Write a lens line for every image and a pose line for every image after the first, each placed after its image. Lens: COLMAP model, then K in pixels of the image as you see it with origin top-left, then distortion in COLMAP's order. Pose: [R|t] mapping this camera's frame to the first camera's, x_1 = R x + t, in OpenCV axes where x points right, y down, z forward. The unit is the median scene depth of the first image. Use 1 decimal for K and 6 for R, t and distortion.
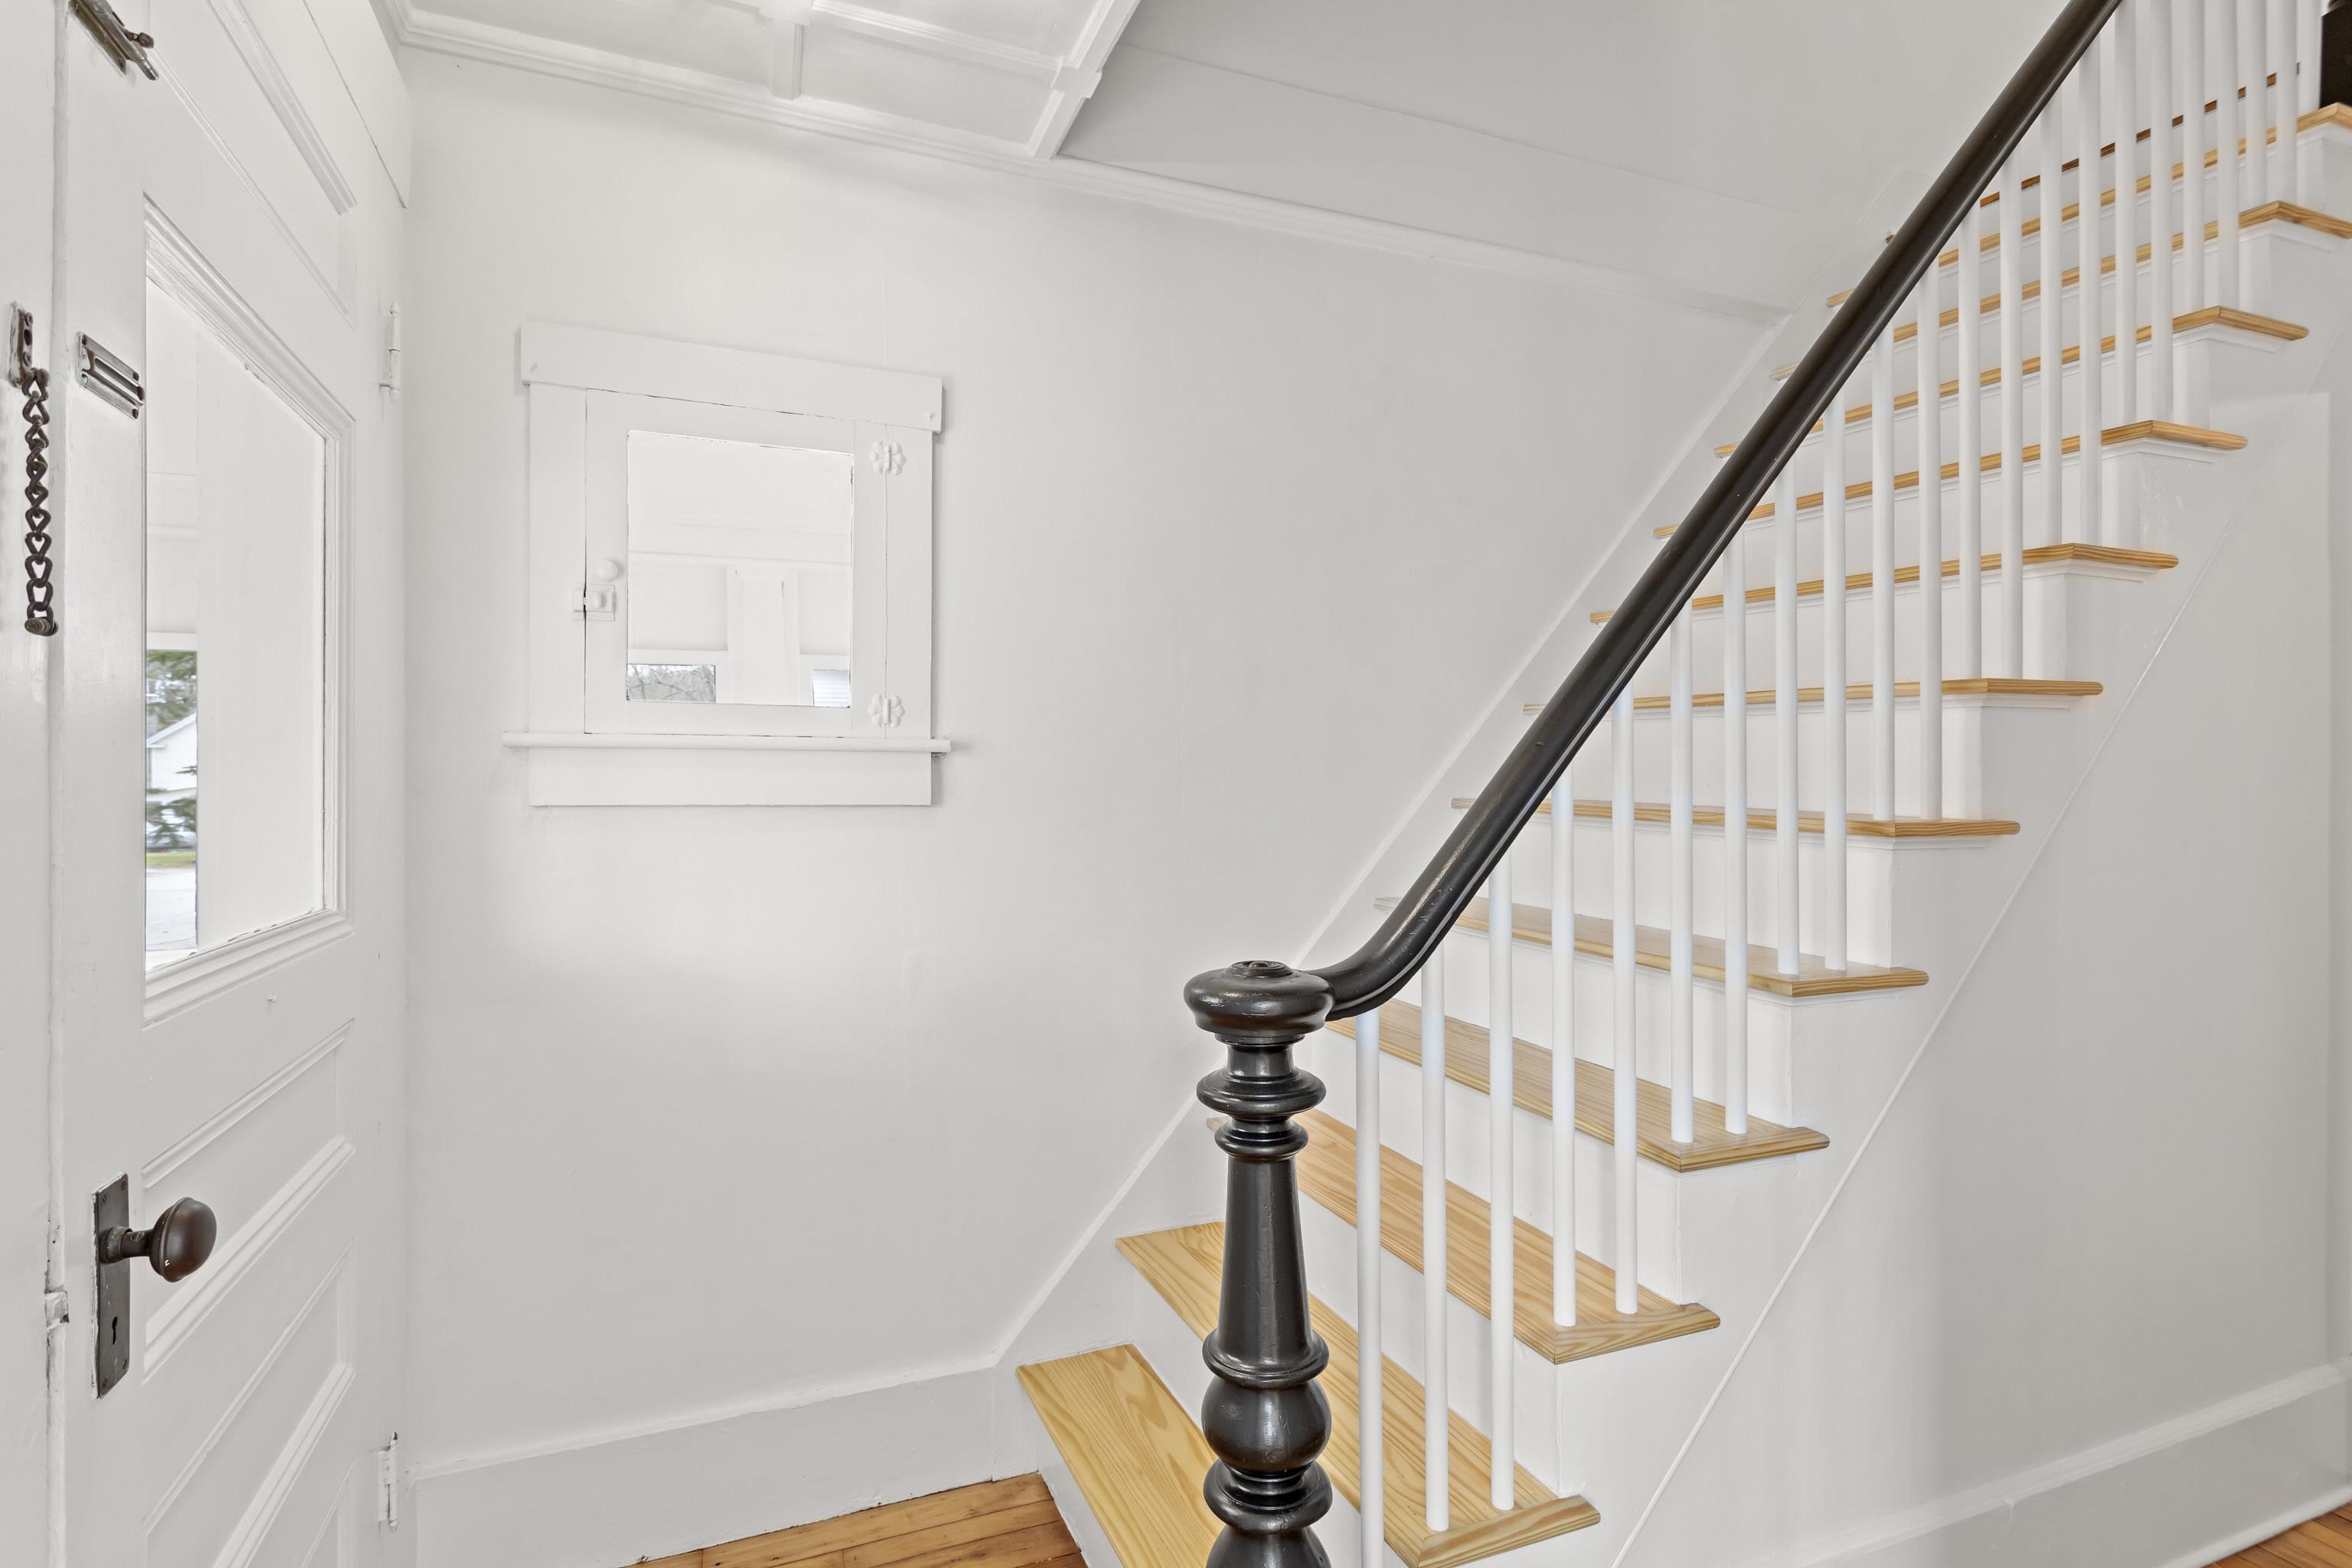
lens RADIAL K [[1113.0, 0, 1167.9], [0, 1113.0, 788.5], [0, 0, 1]] dist [0.007533, -0.002133]
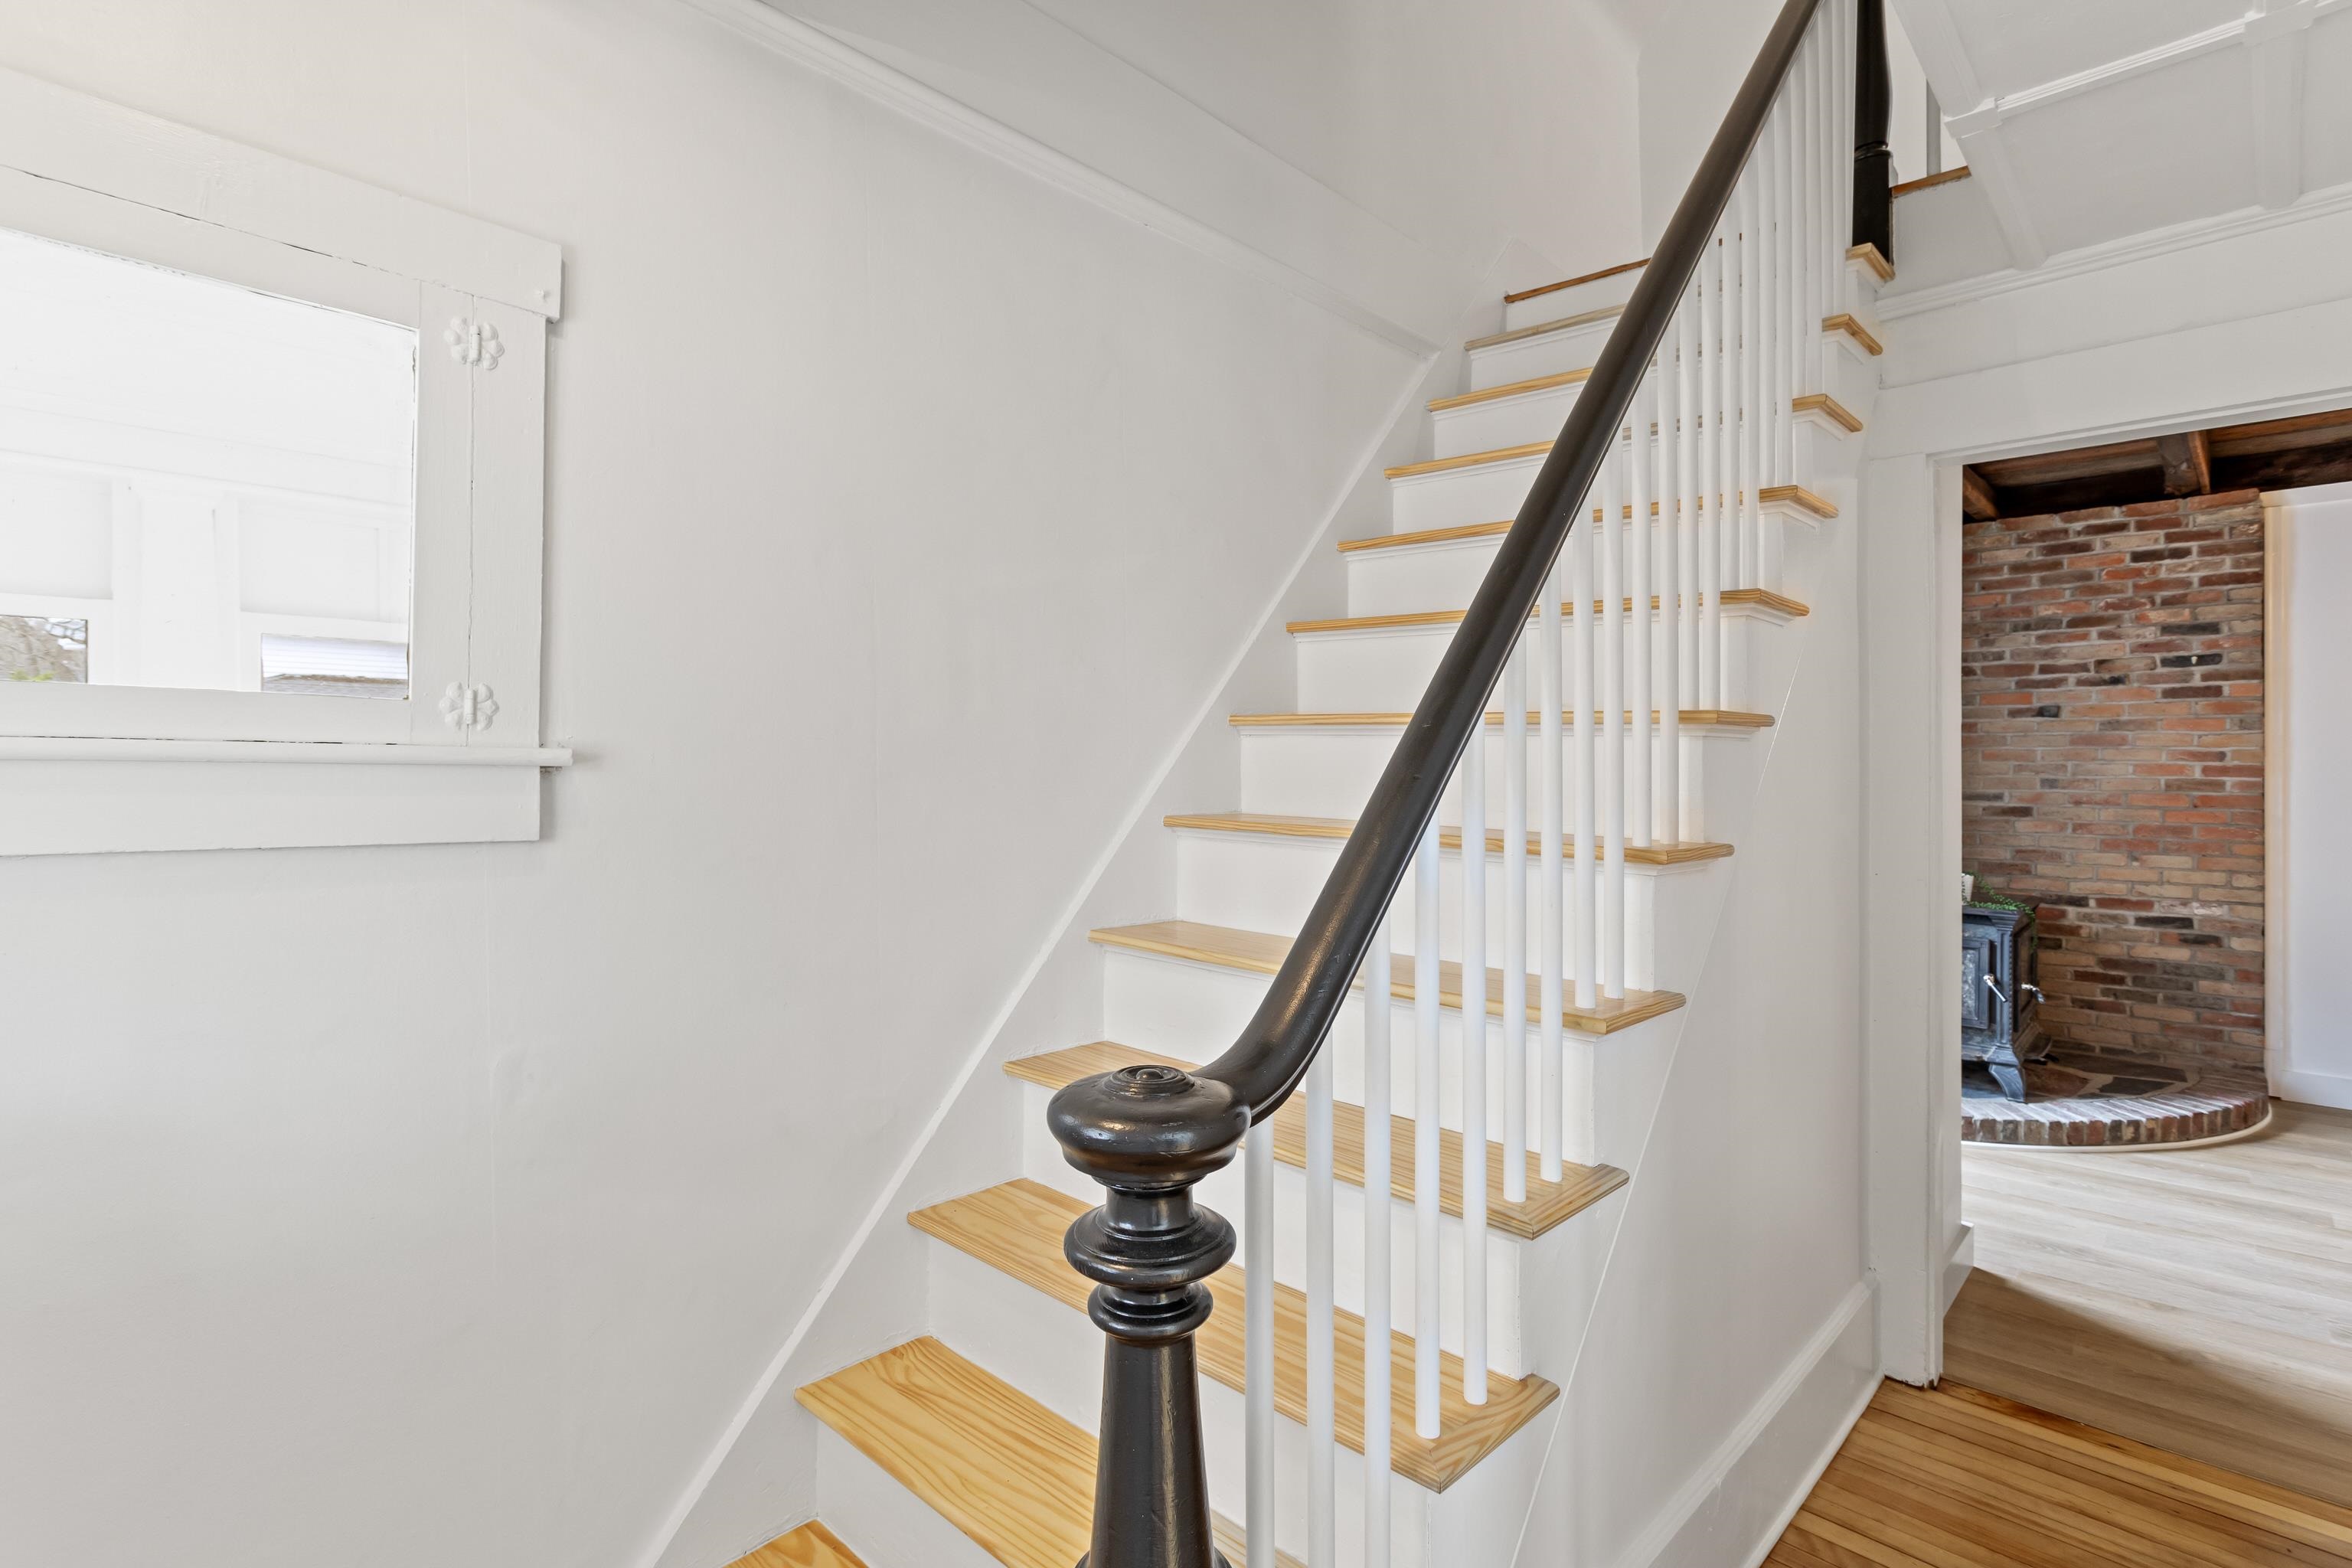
lens RADIAL K [[1113.0, 0, 1182.3], [0, 1113.0, 766.0], [0, 0, 1]] dist [0.007533, -0.002133]
pose [[0.916795, 0.007058, 0.399295, -0.158223], [-0.002468, 0.999925, -0.012009, -0.032771], [-0.399350, 0.010024, 0.916744, 0.240012]]
